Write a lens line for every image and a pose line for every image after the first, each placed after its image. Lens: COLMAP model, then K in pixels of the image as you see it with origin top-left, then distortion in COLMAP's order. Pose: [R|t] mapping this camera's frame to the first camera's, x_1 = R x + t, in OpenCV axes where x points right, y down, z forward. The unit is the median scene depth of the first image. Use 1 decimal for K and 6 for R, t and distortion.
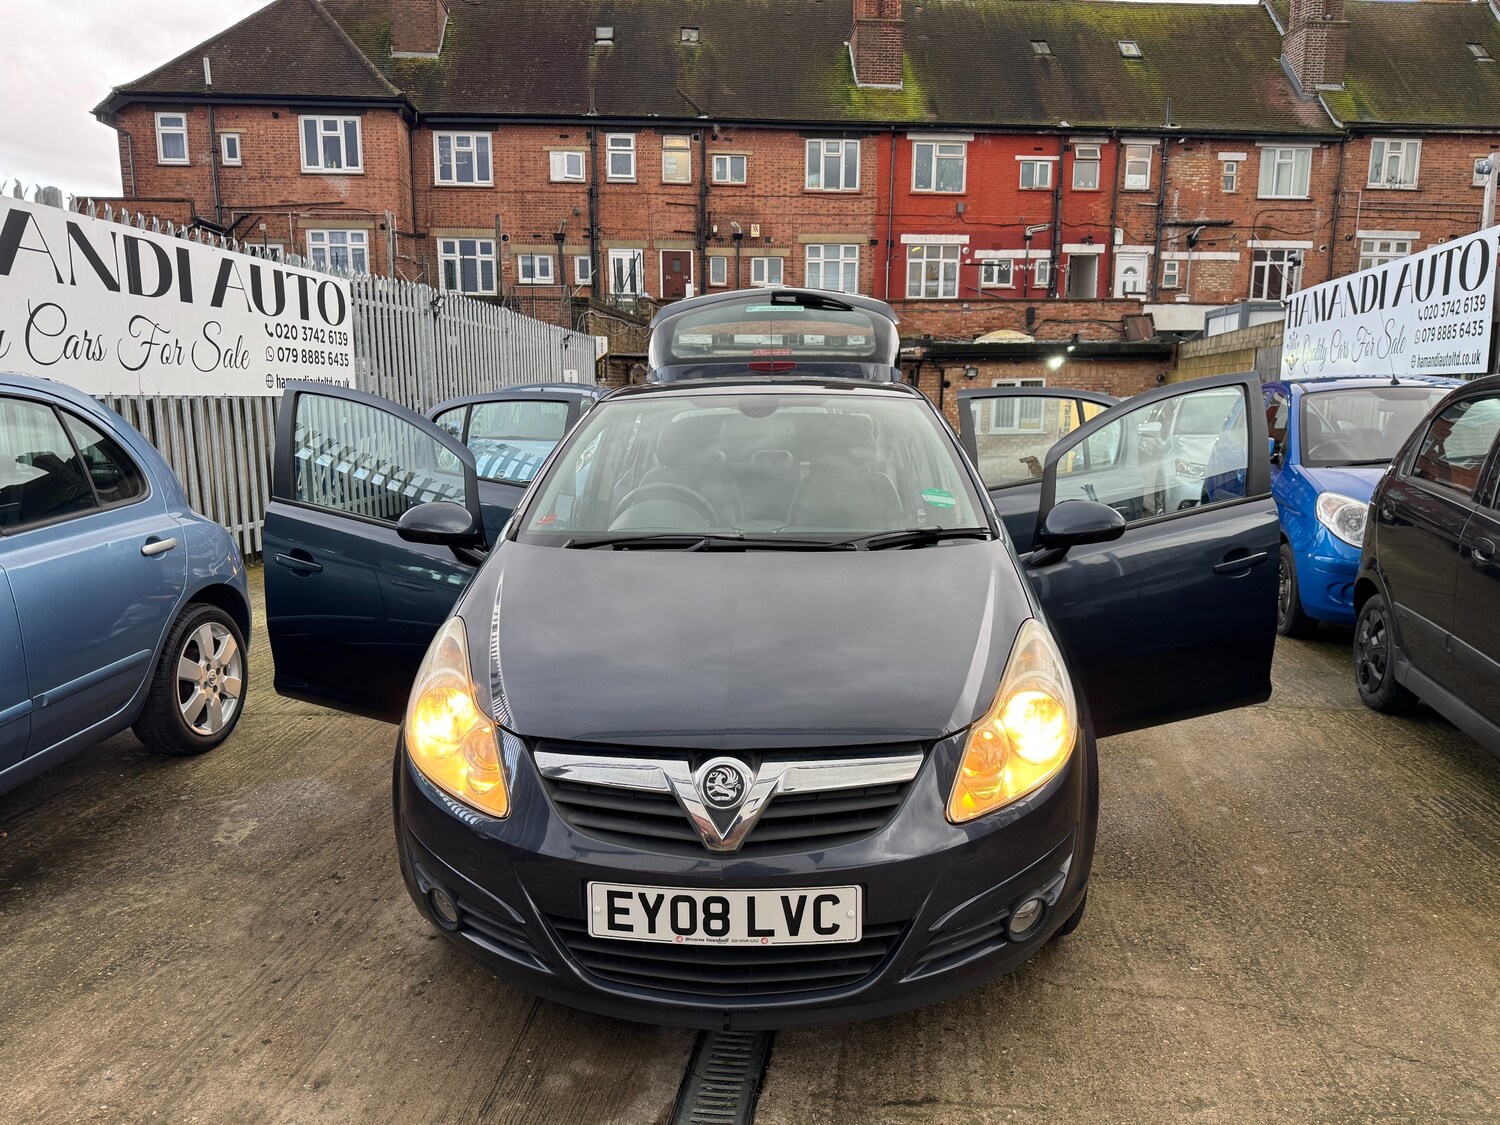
lens RADIAL K [[1052.4, 0, 751.6], [0, 1052.4, 582.5], [0, 0, 1]] dist [0.019065, -0.023571]
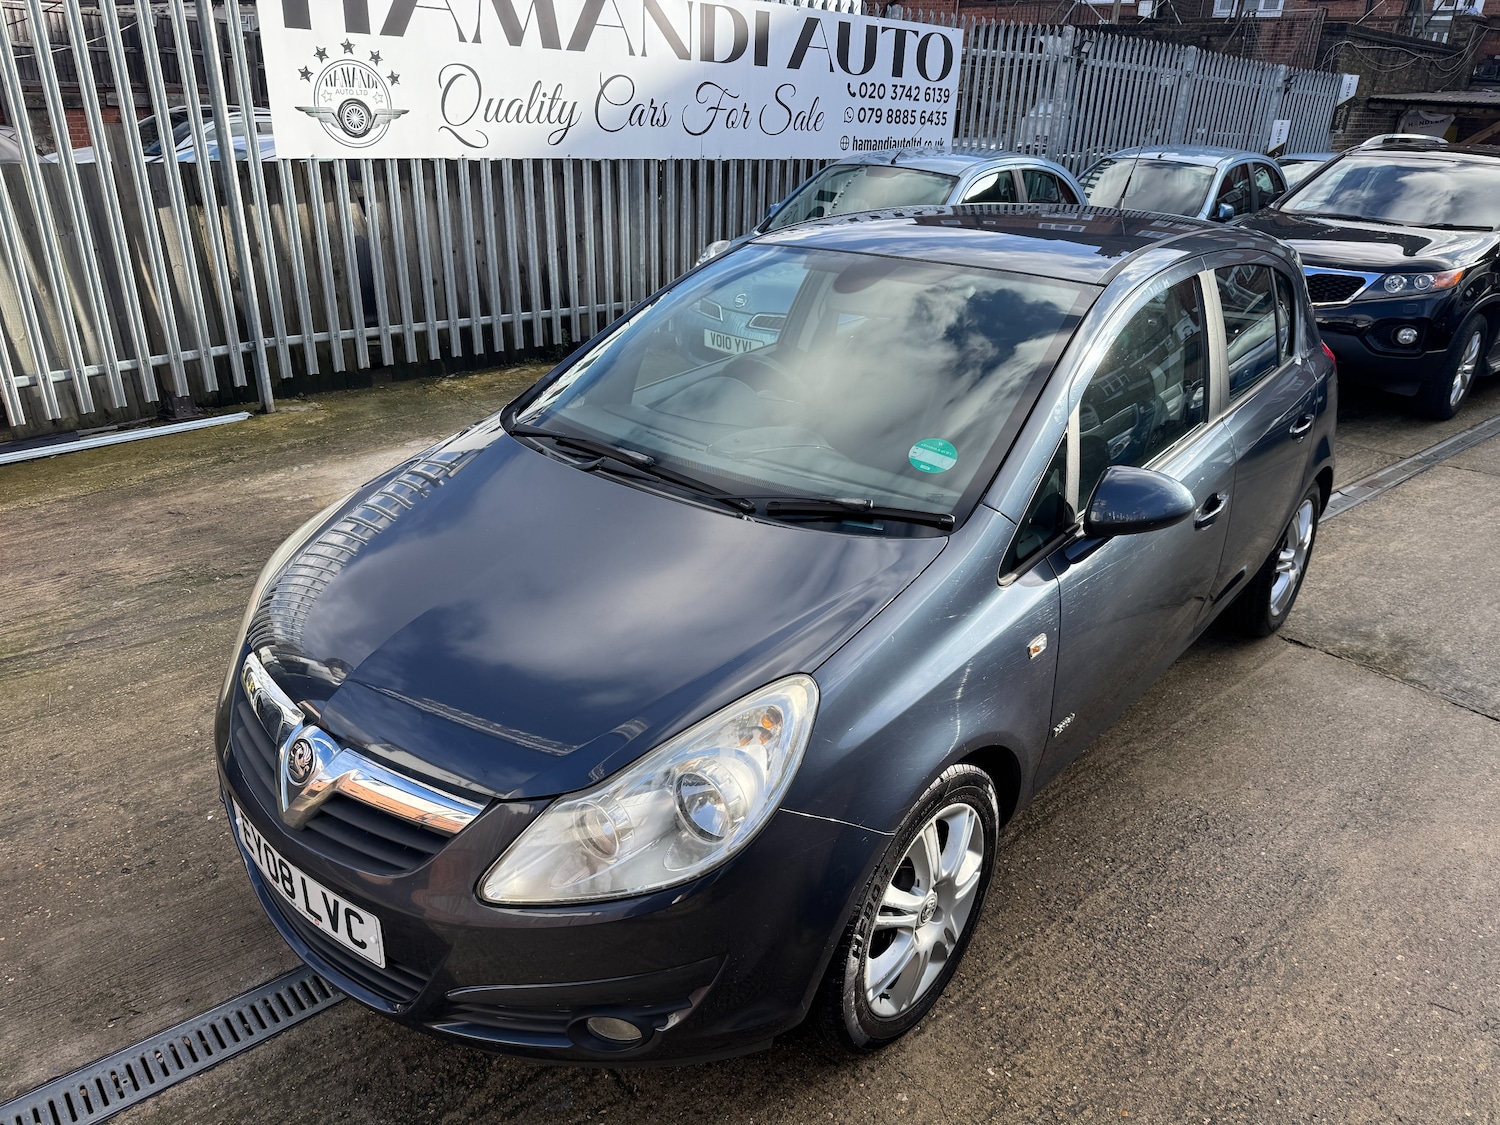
lens RADIAL K [[1052.4, 0, 742.1], [0, 1052.4, 570.2], [0, 0, 1]] dist [0.019065, -0.023571]
pose [[0.762983, 0.284758, -0.580318, 0.167715], [-0.146648, 0.950587, 0.273639, -0.053958], [0.629564, -0.123680, 0.767041, 0.079704]]
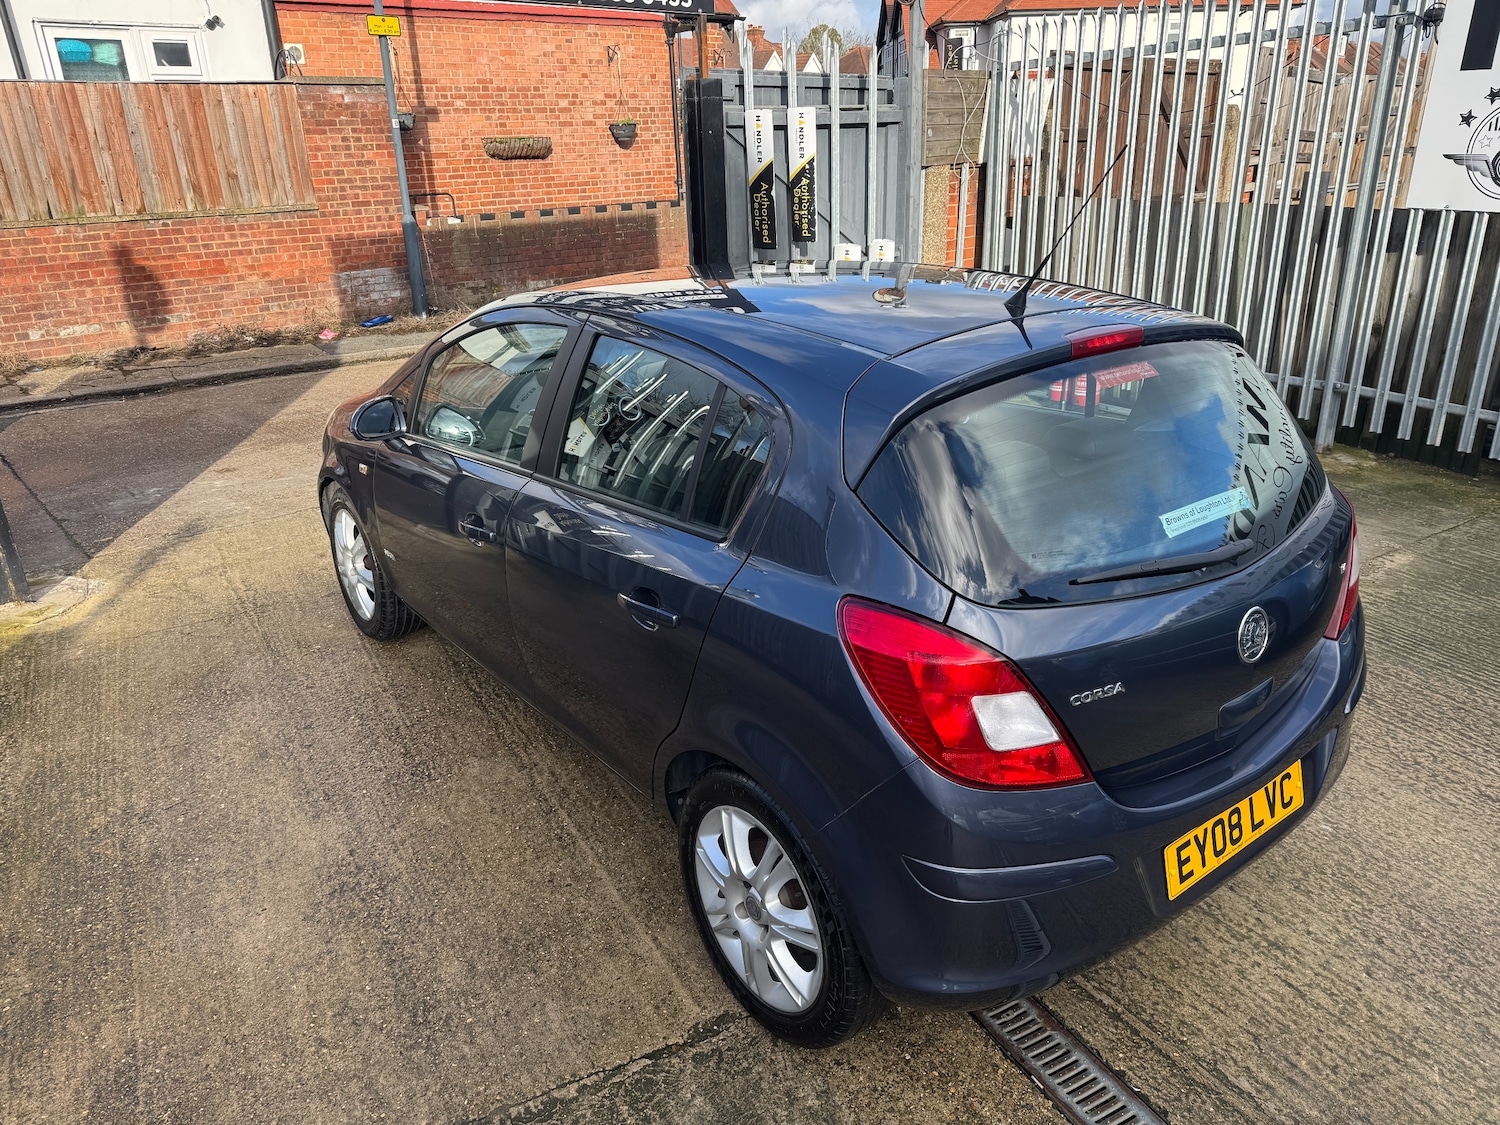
lens RADIAL K [[1052.4, 0, 745.5], [0, 1052.4, 571.3], [0, 0, 1]] dist [0.019065, -0.023571]
pose [[-0.804616, 0.241801, -0.542333, 0.202600], [-0.078437, 0.862049, 0.500719, -0.163450], [0.588592, 0.445425, -0.674652, 0.670988]]
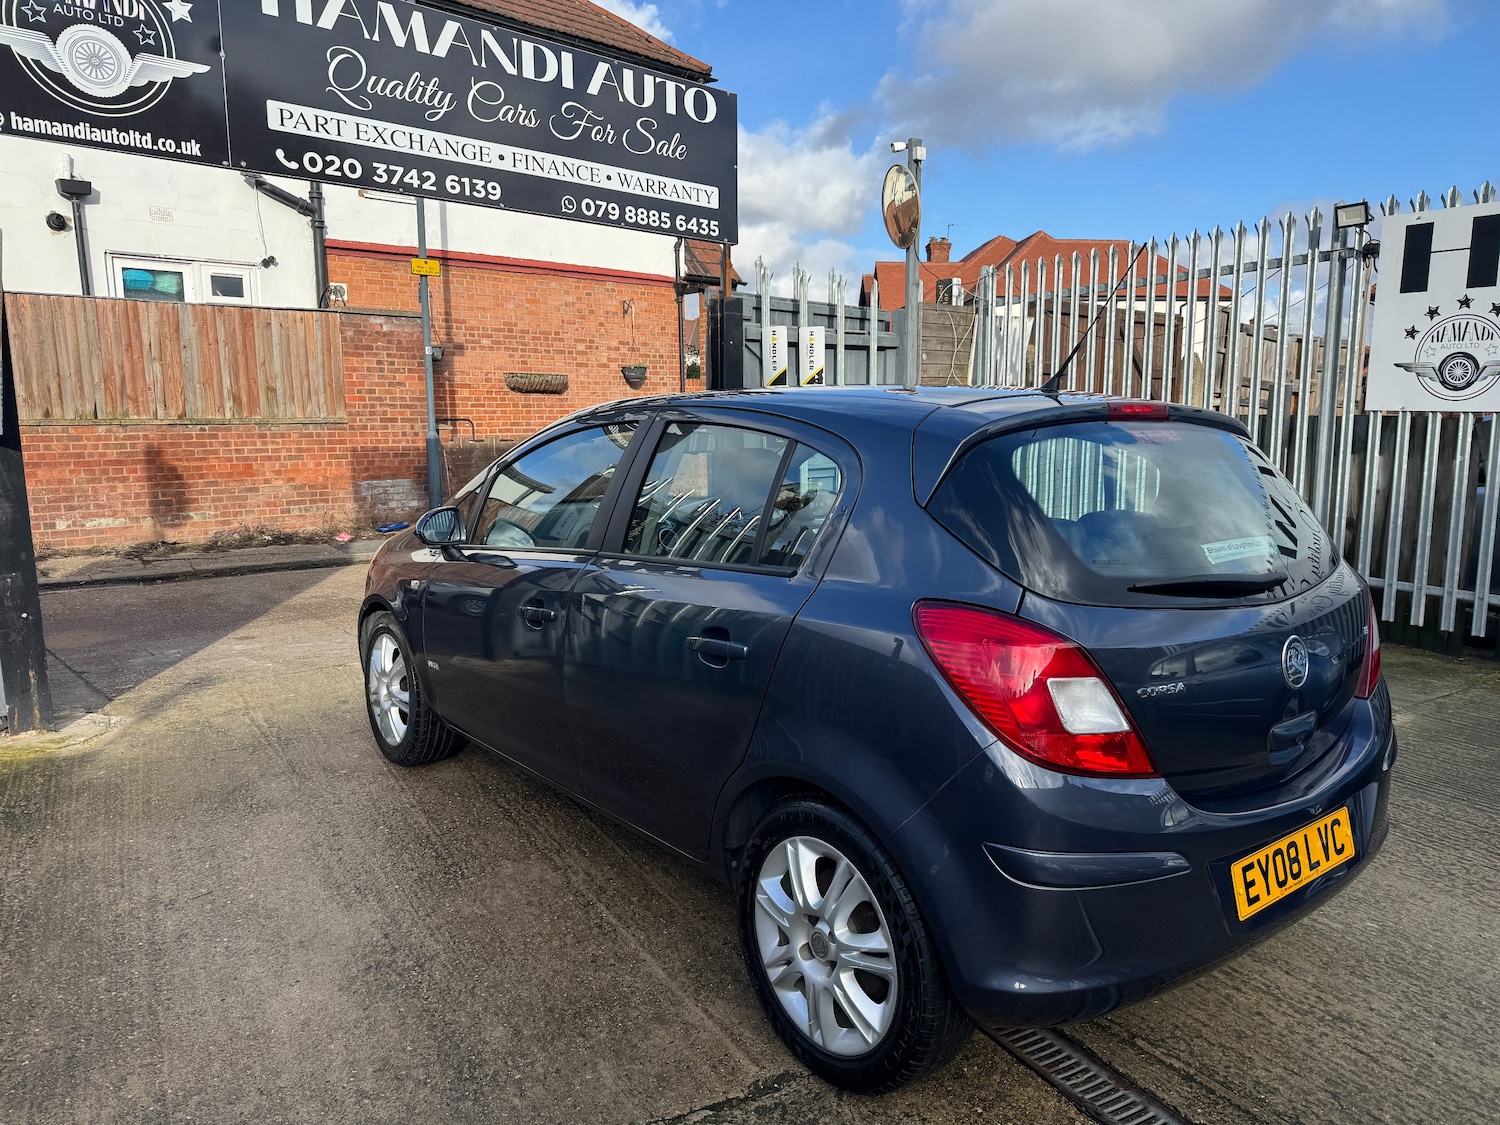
lens RADIAL K [[1052.4, 0, 750.2], [0, 1052.4, 576.2], [0, 0, 1]] dist [0.019065, -0.023571]
pose [[-0.794552, 0.092927, -0.600043, 0.237051], [-0.105651, 0.951987, 0.287331, -0.122623], [0.597934, 0.291695, -0.746585, 0.688244]]
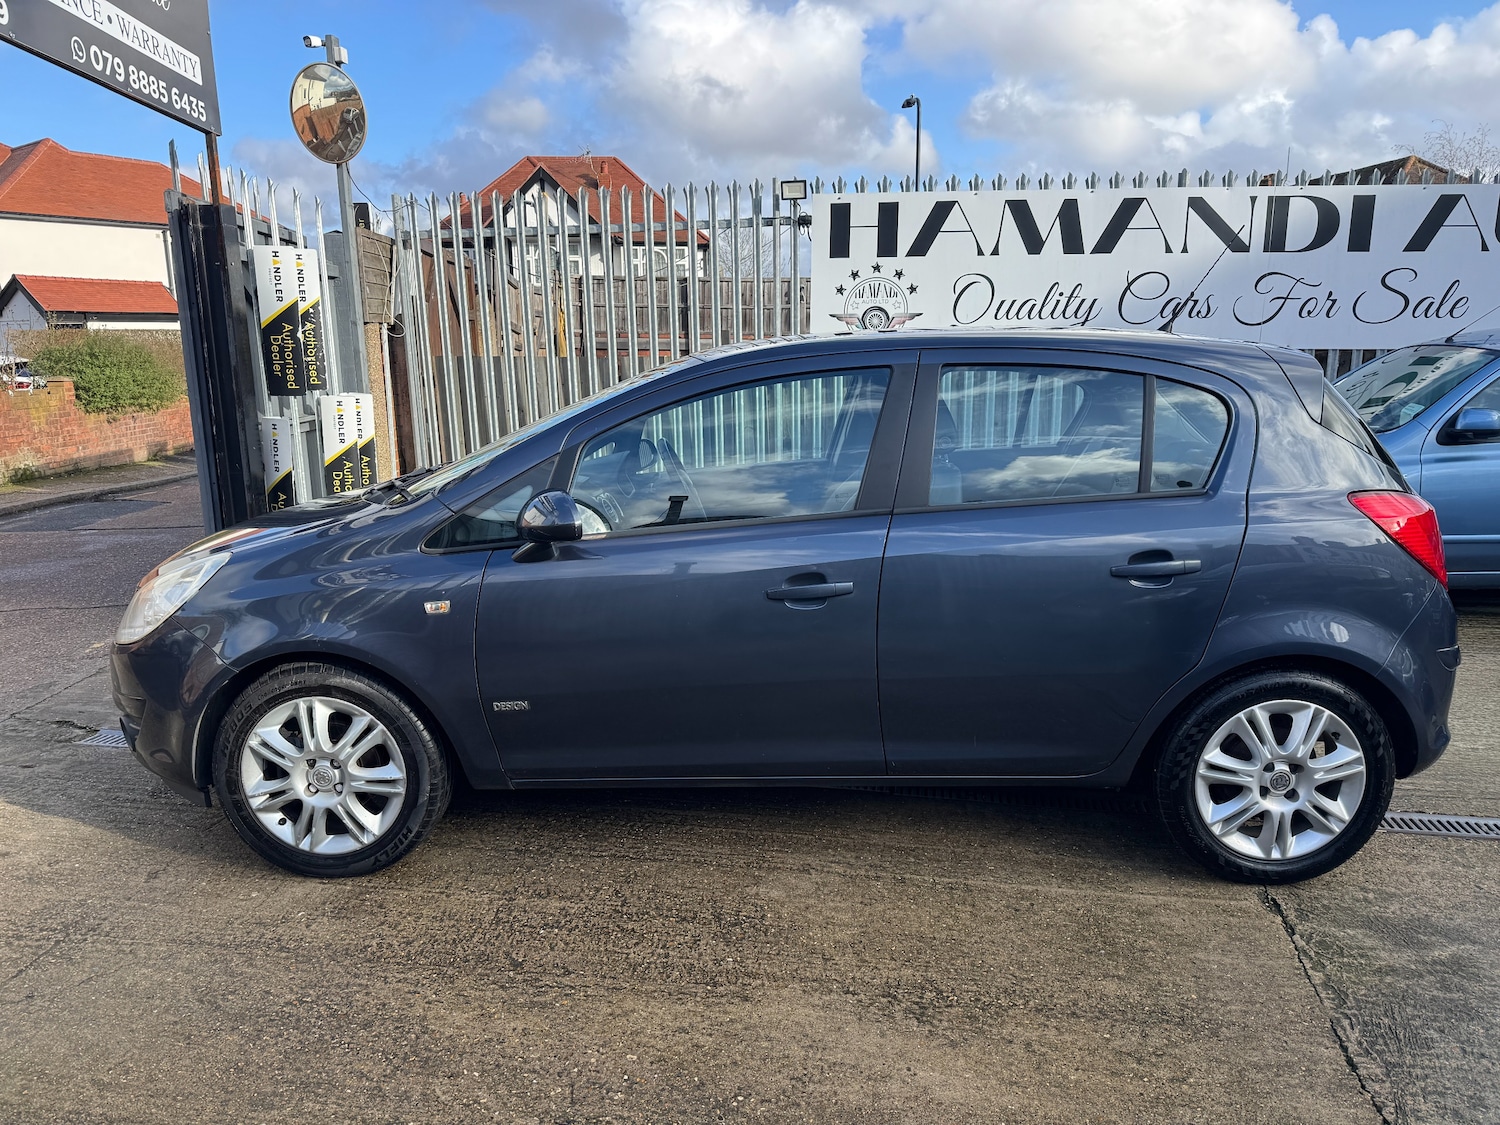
lens RADIAL K [[1052.4, 0, 744.4], [0, 1052.4, 572.8], [0, 0, 1]] dist [0.019065, -0.023571]
pose [[-0.038862, 0.208924, -0.977159, 0.376771], [-0.166150, 0.962934, 0.212491, -0.072150], [0.985335, 0.170612, -0.002709, 0.383819]]
